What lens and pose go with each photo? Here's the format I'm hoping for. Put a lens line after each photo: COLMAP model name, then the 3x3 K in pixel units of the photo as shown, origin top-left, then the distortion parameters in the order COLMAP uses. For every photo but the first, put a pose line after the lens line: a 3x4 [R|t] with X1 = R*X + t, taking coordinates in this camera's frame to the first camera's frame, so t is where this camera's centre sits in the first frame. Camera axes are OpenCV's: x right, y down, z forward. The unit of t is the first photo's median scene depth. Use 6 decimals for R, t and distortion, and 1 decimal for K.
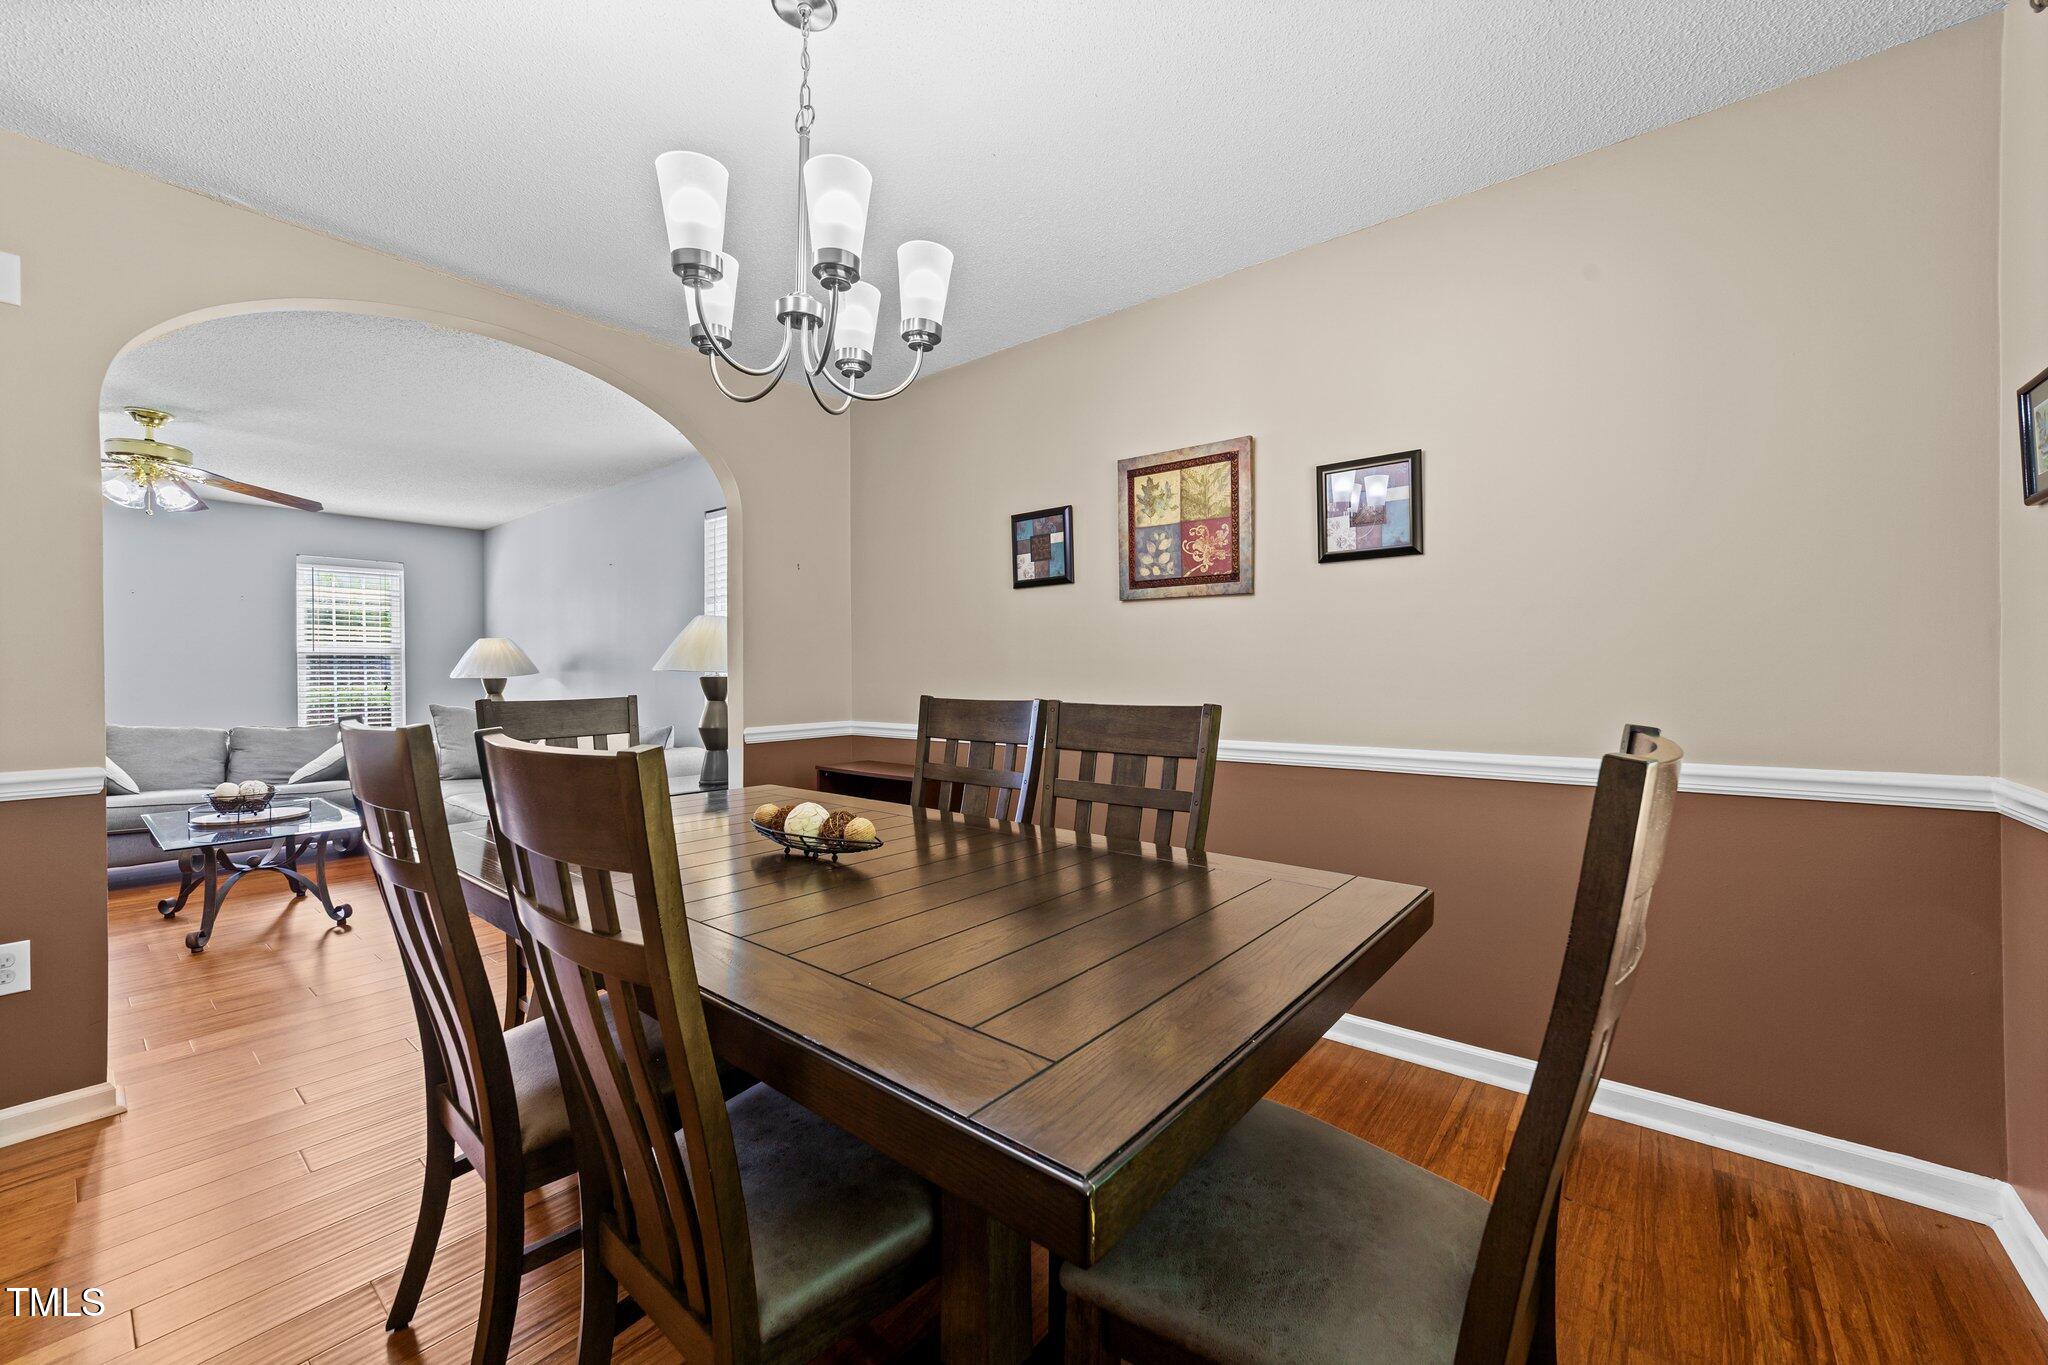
lens RADIAL K [[799.7, 0, 1054.3], [0, 799.7, 670.5], [0, 0, 1]] dist [-0.007984, 0.003825]
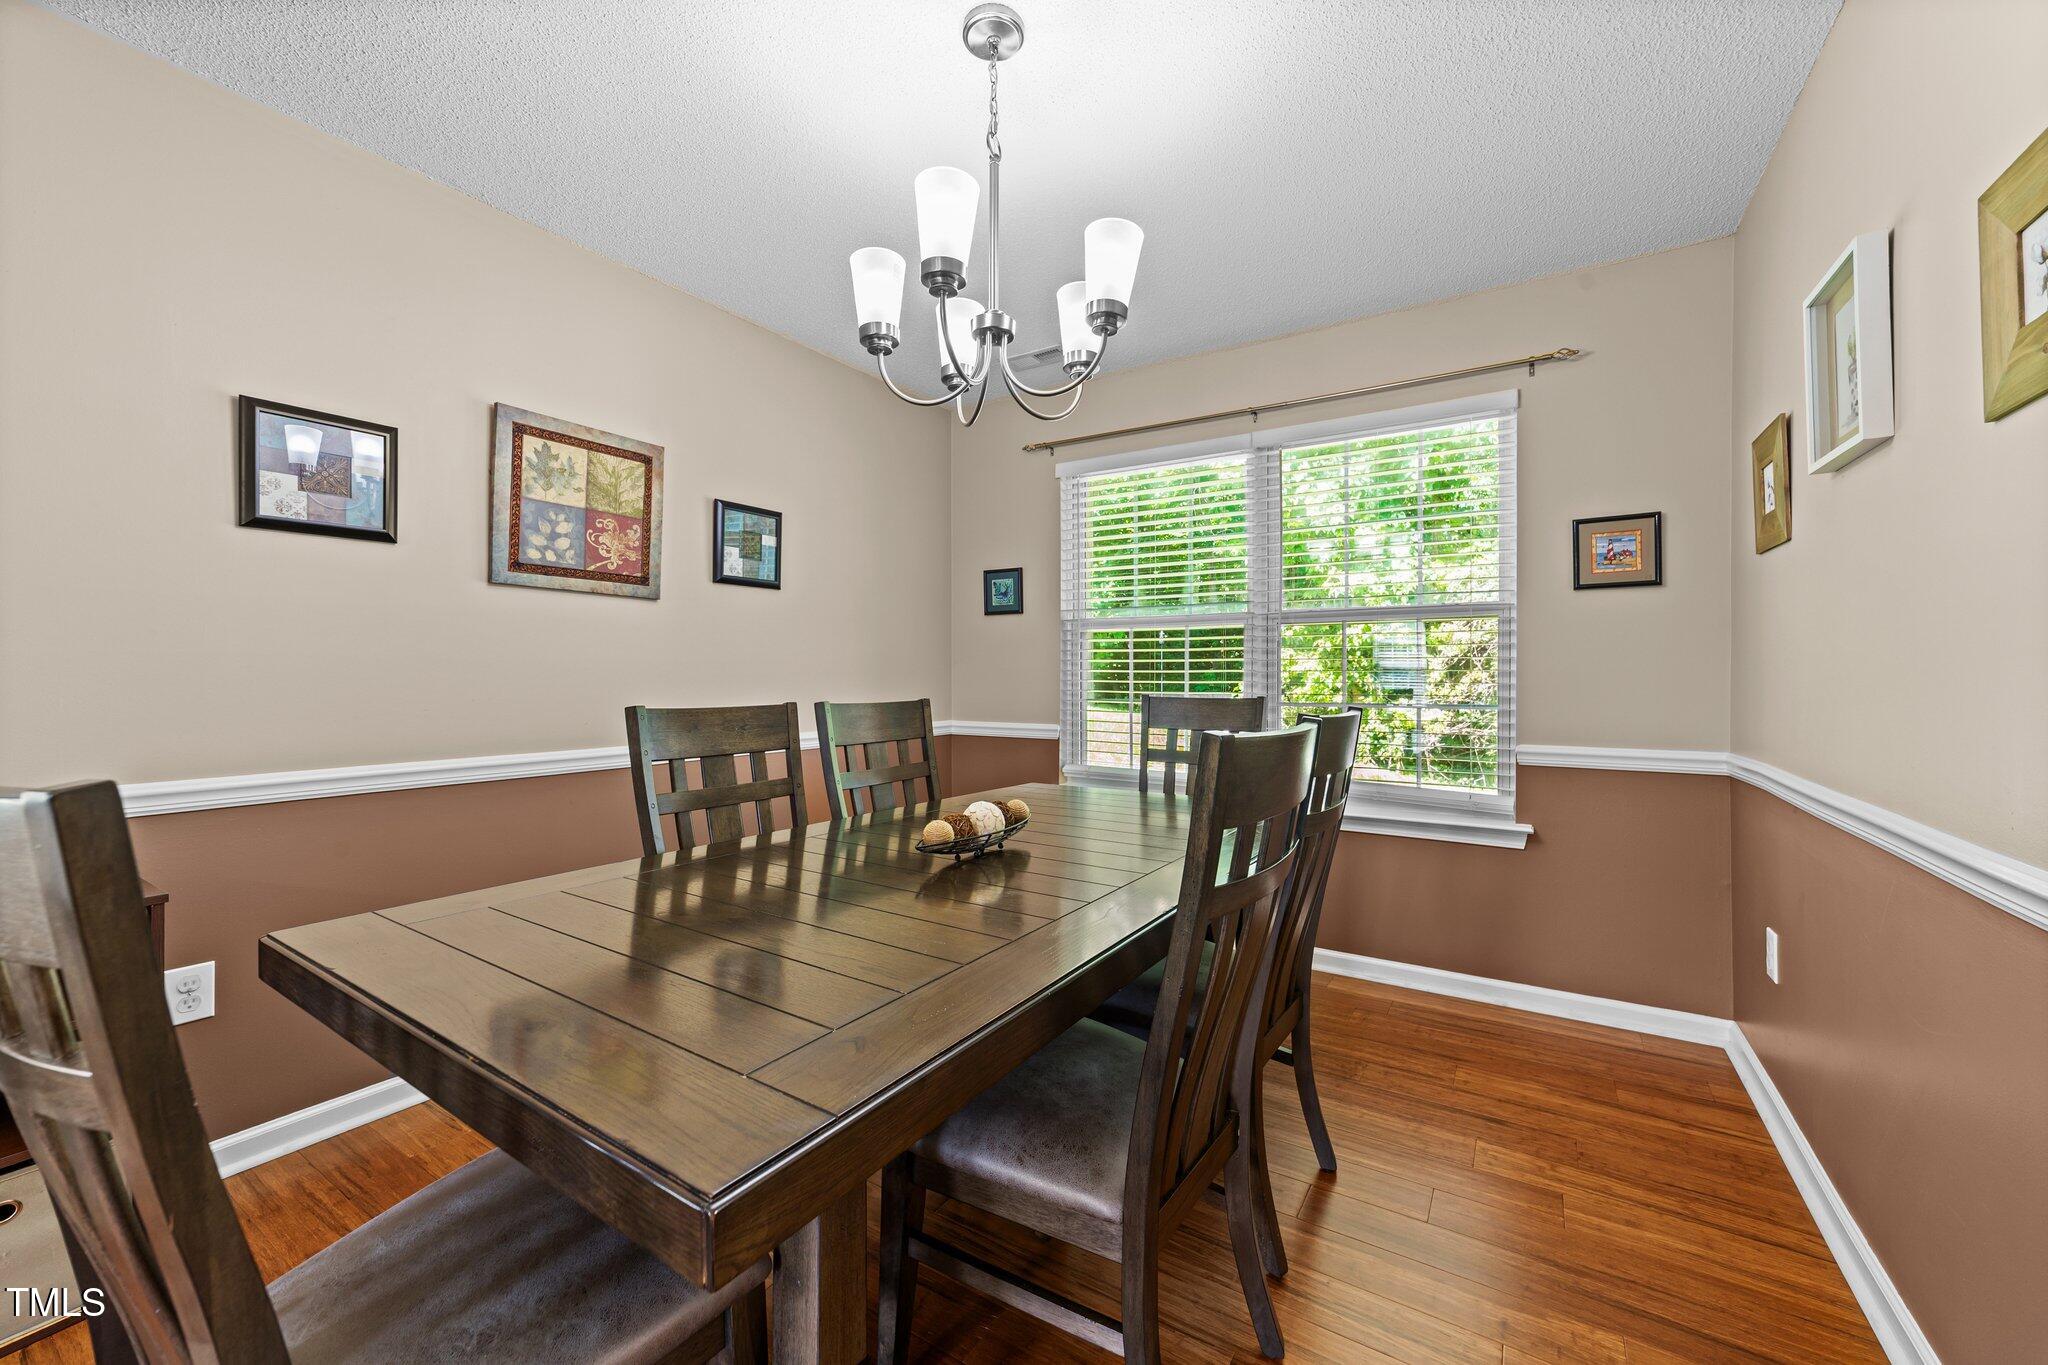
lens RADIAL K [[799.7, 0, 1020.5], [0, 799.7, 675.6], [0, 0, 1]] dist [-0.007984, 0.003825]
pose [[-0.094712, 0.001555, 0.995504, -0.784232], [-0.003864, 0.999991, -0.001929, 0.002248], [-0.995497, -0.004030, -0.094705, 0.600034]]
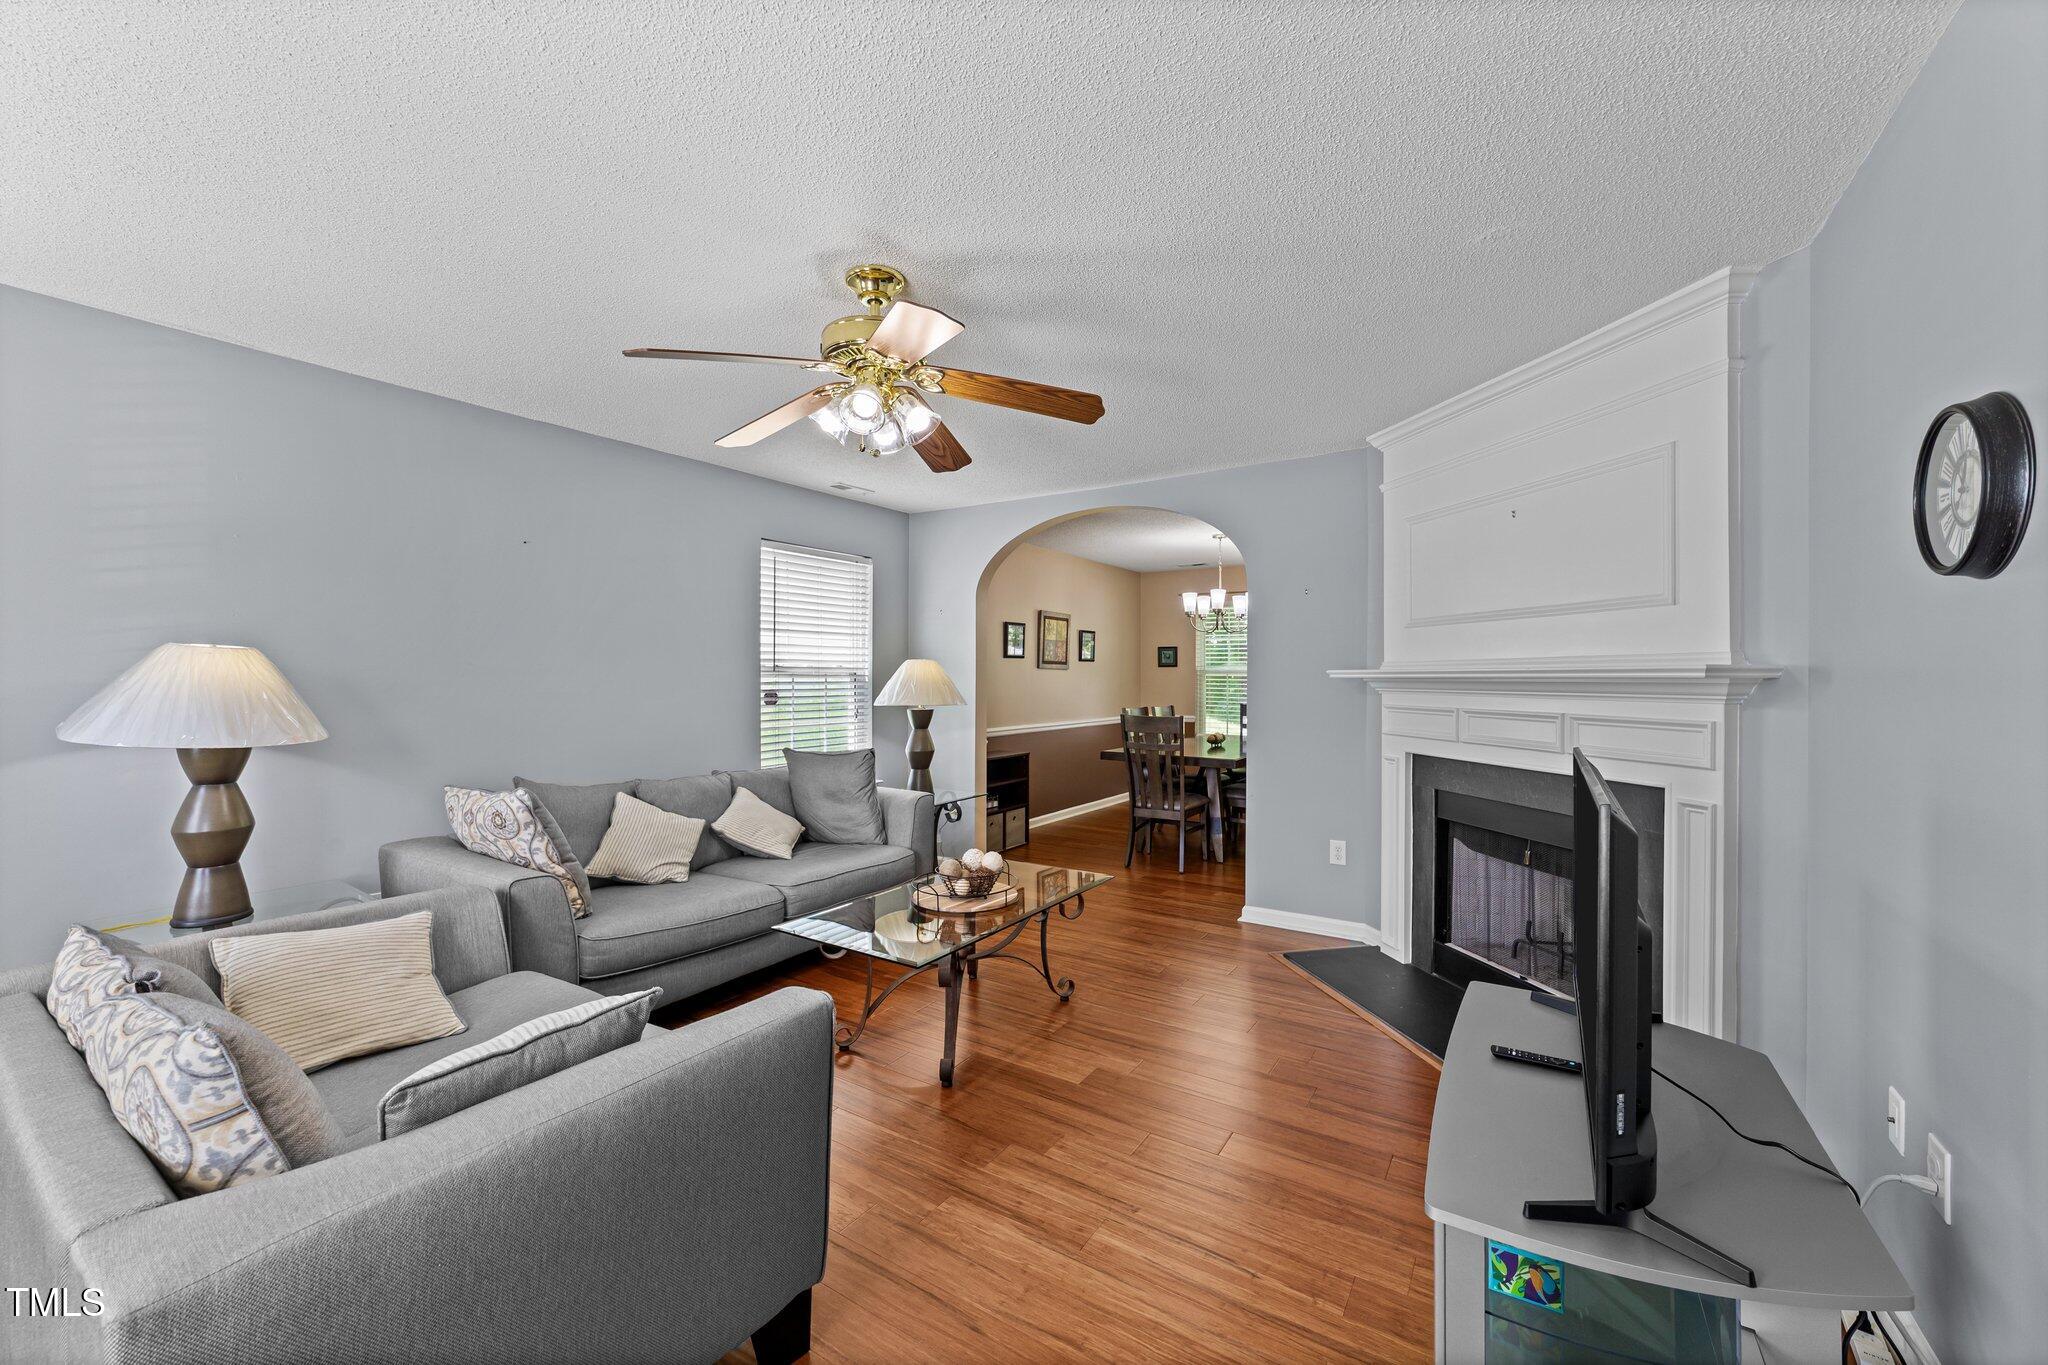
lens RADIAL K [[799.7, 0, 1032.4], [0, 799.7, 684.2], [0, 0, 1]] dist [-0.007984, 0.003825]
pose [[-0.108368, 0.003414, 0.994105, -2.441090], [0.006455, 0.999975, -0.002731, -0.035383], [-0.994090, 0.006121, -0.108387, 1.365960]]
